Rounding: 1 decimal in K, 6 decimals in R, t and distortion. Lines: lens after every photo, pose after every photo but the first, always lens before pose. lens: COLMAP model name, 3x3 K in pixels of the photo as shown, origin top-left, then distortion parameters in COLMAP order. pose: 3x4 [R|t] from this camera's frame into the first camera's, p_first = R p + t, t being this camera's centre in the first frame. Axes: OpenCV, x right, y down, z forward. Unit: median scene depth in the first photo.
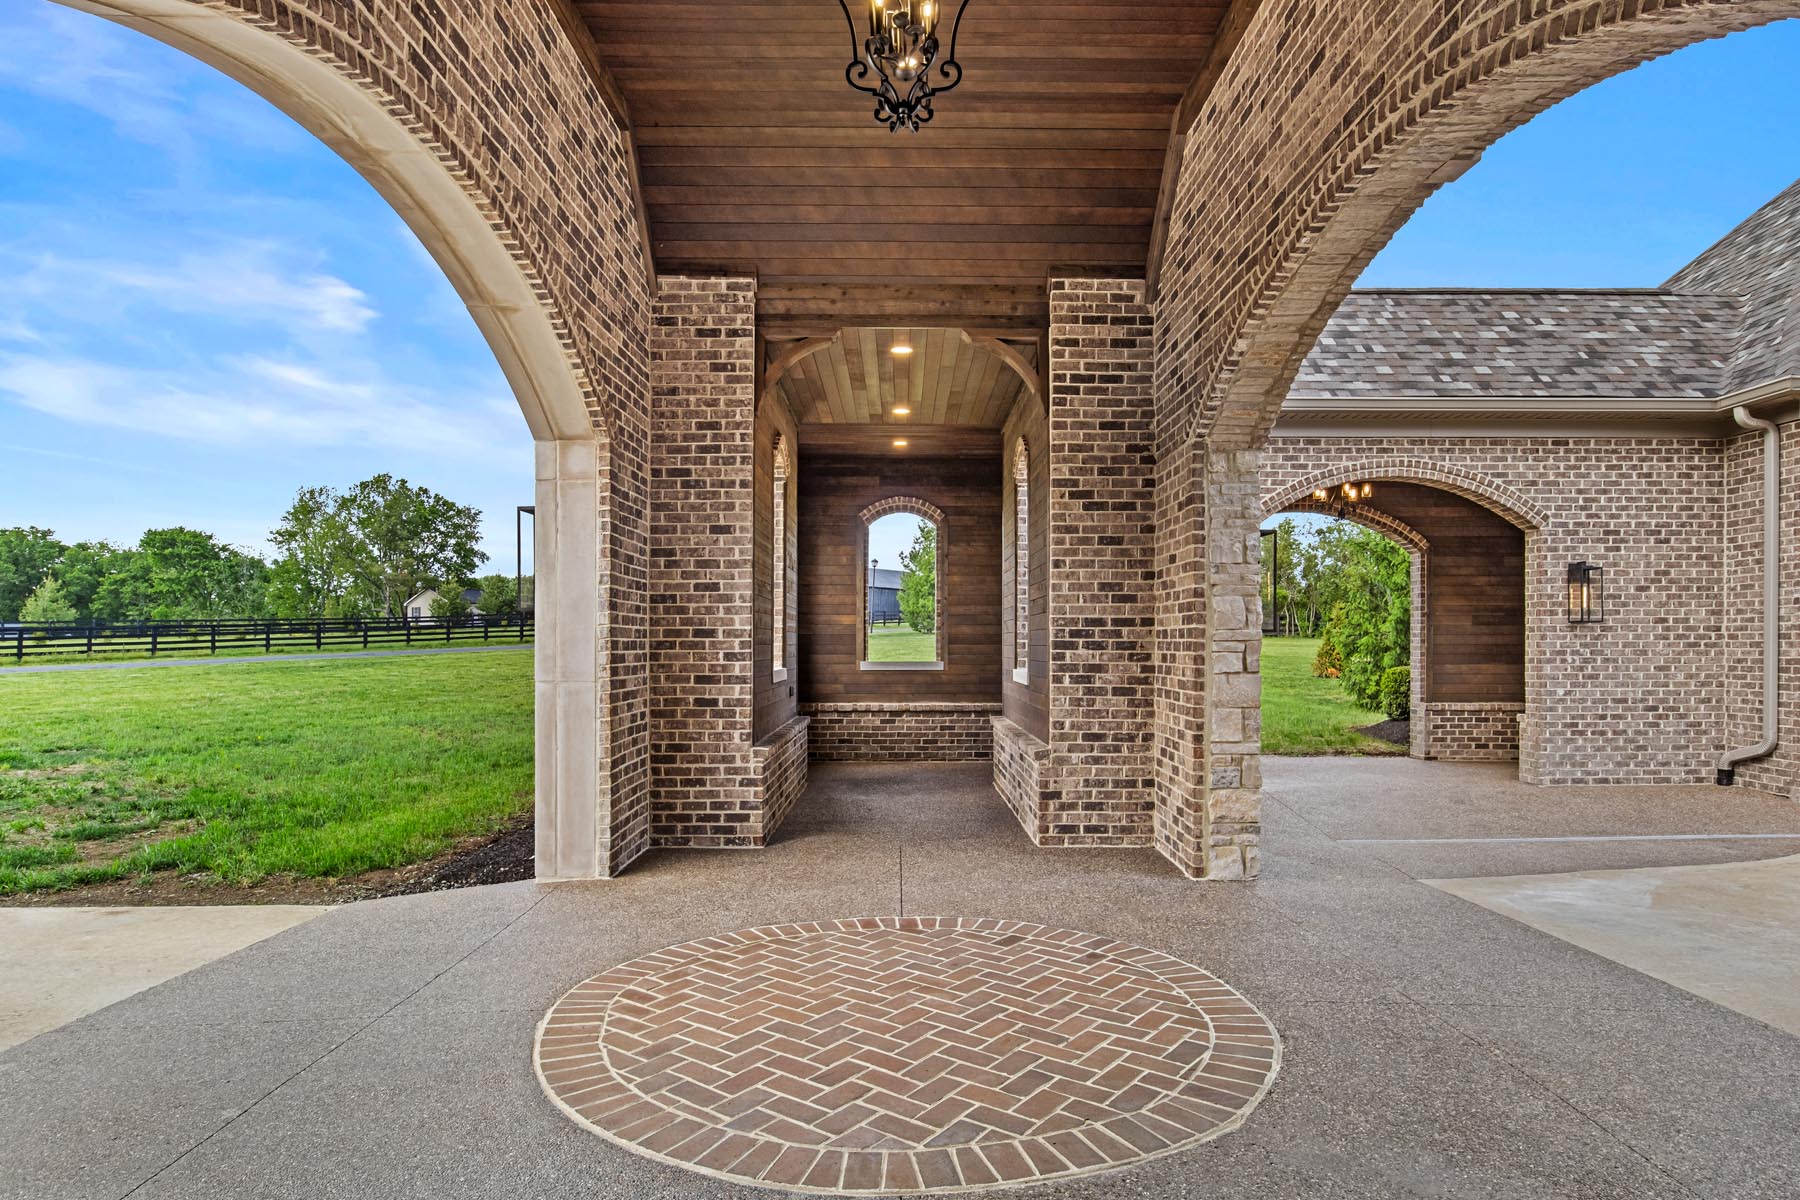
lens RADIAL K [[1166.8, 0, 932.0], [0, 1166.8, 652.4], [0, 0, 1]] dist [-0.000463, -0.000169]
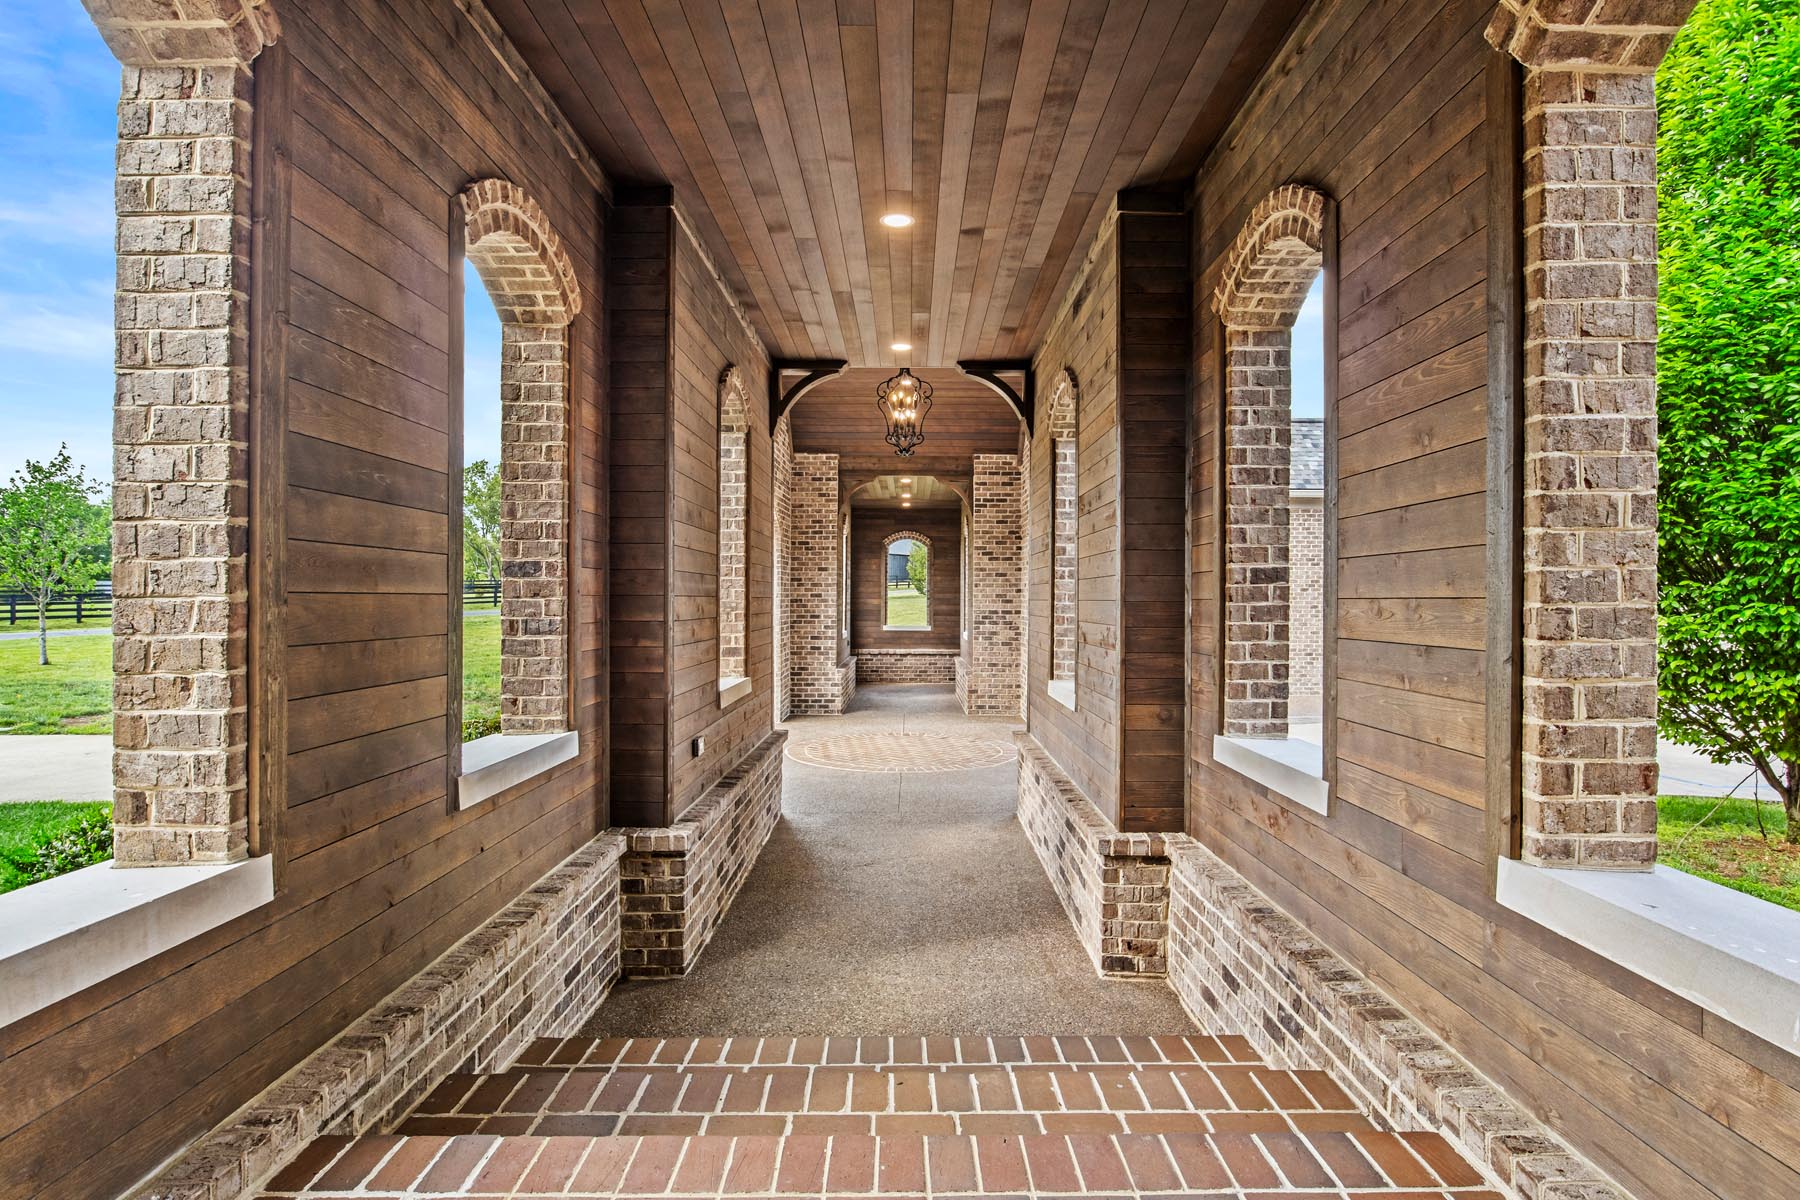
lens RADIAL K [[1064.9, 0, 902.7], [0, 1064.9, 612.2], [0, 0, 1]] dist [-0.004574, -0.001441]
pose [[0.999390, 0.003696, -0.034725, 0.038437], [-0.003449, 0.999968, 0.007158, -0.039198], [0.034750, -0.007034, 0.999371, -0.984253]]
